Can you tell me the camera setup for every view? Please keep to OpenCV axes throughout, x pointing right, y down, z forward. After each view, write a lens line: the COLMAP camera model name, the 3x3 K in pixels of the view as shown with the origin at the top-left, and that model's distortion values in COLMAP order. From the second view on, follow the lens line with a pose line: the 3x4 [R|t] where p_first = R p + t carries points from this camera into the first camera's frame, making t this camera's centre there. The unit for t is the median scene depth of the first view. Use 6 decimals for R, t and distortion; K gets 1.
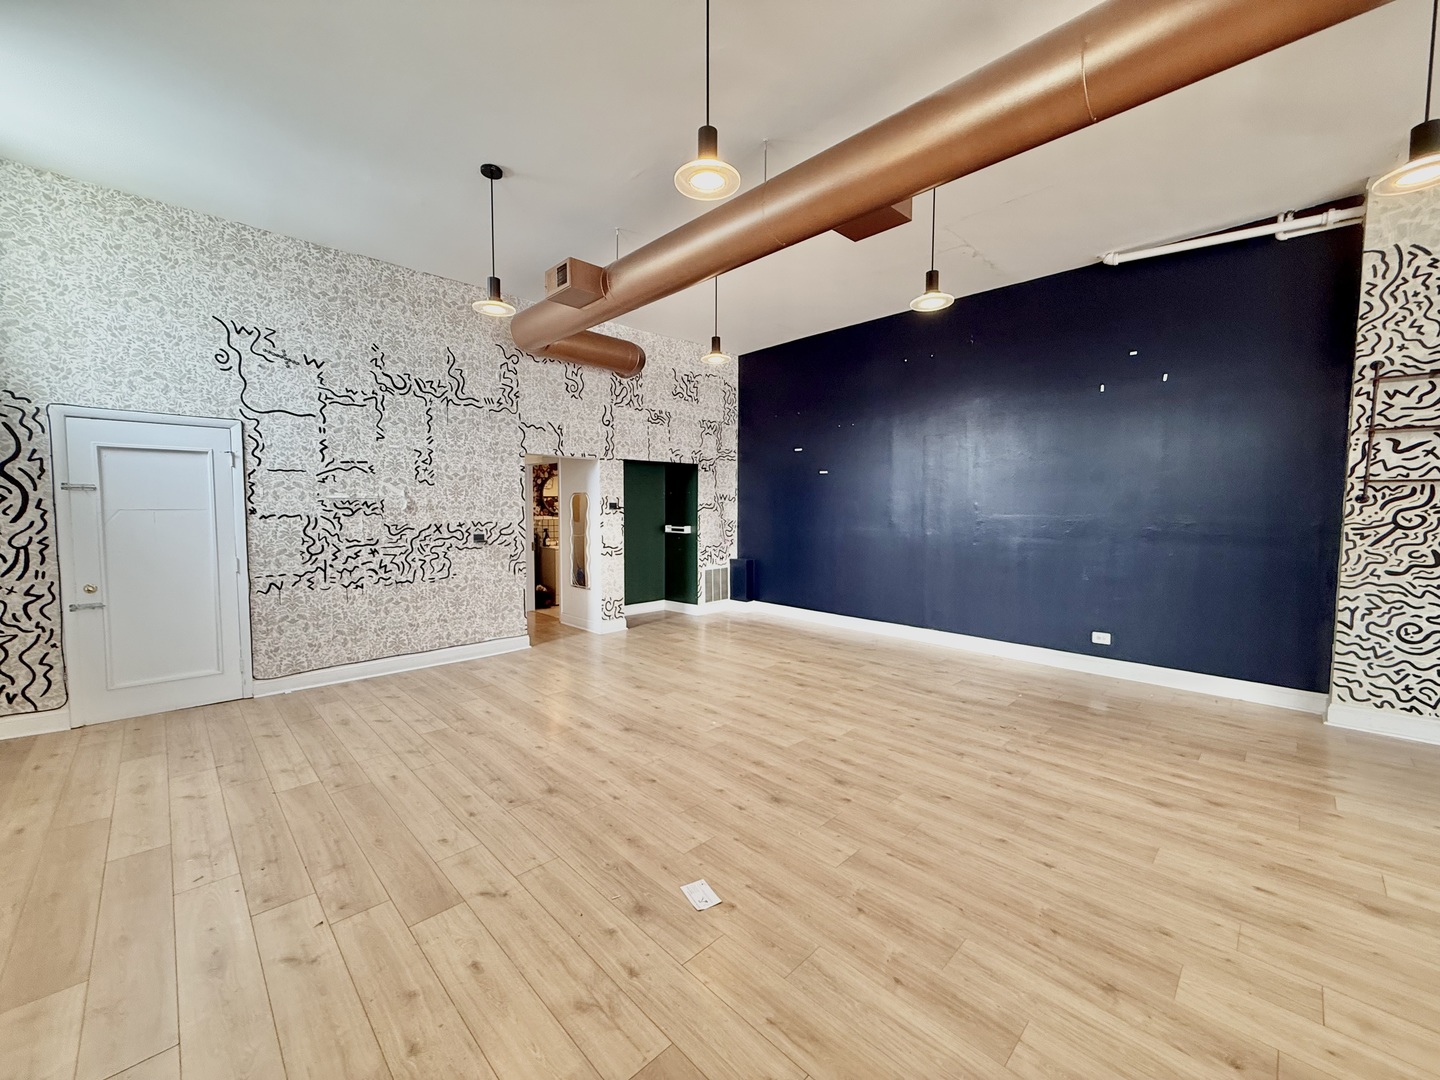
lens RADIAL K [[573.1, 0, 720.0], [0, 573.1, 540.0], [0, 0, 1]] dist [0.002740, -0.000033]
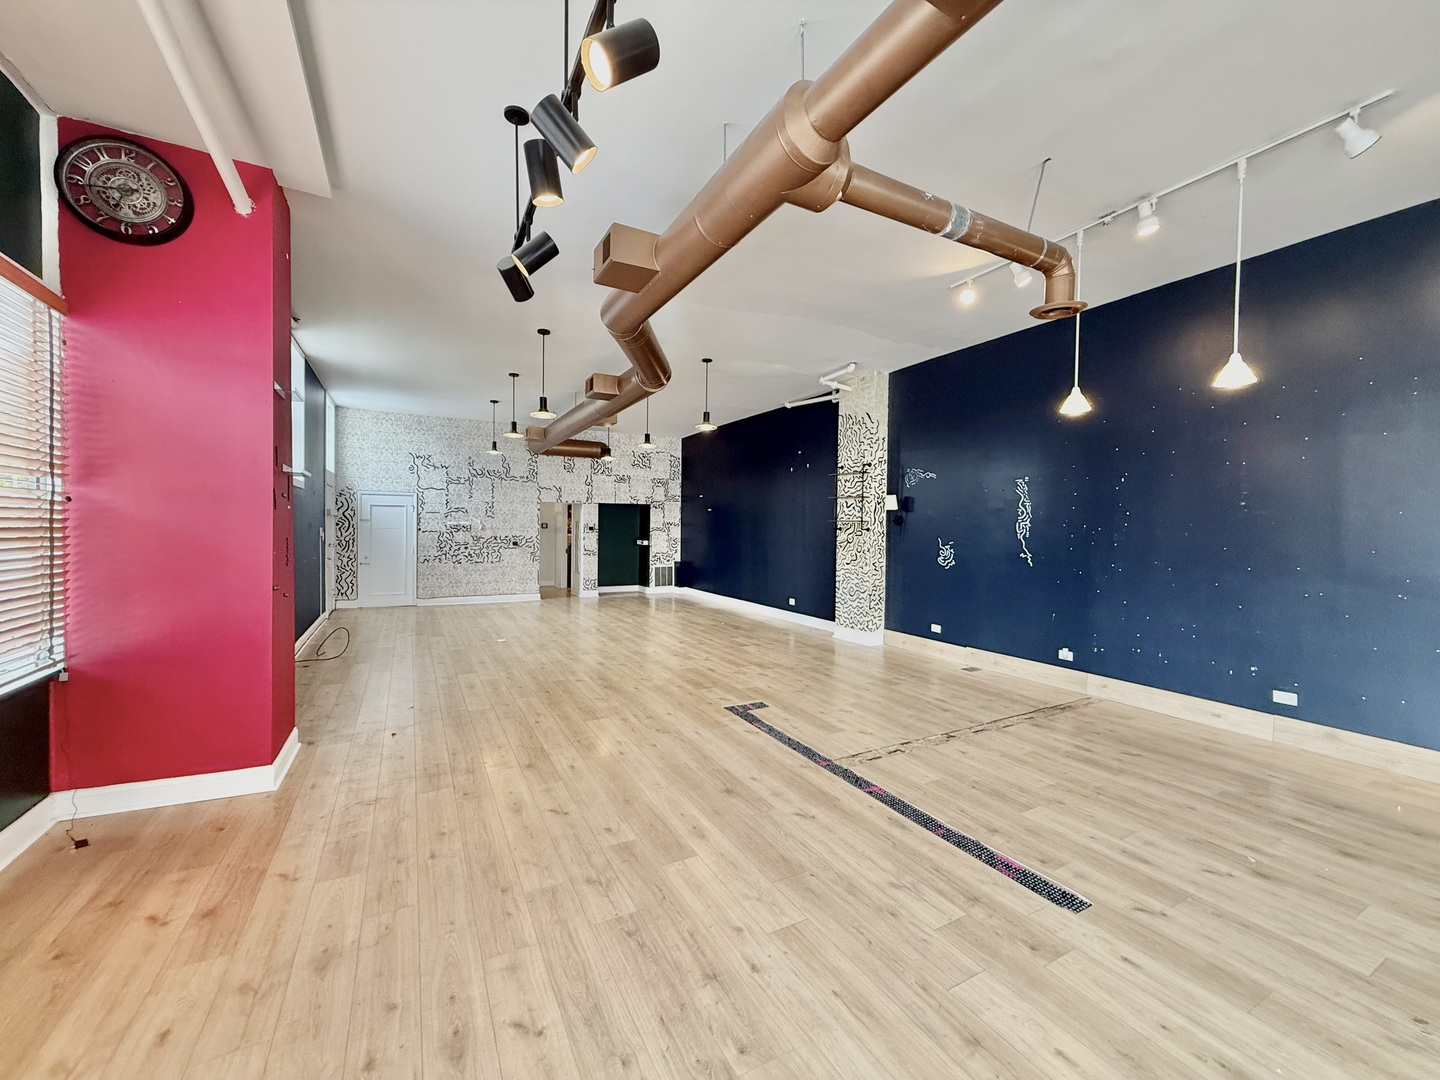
lens RADIAL K [[563.9, 0, 720.0], [0, 563.9, 540.0], [0, 0, 1]] dist [-0.002992, 0.000141]
pose [[0.963158, 0.015441, -0.268492, 0.697050], [-0.025509, 0.999095, -0.034049, 0.029074], [0.267724, 0.039644, 0.962680, -0.633431]]
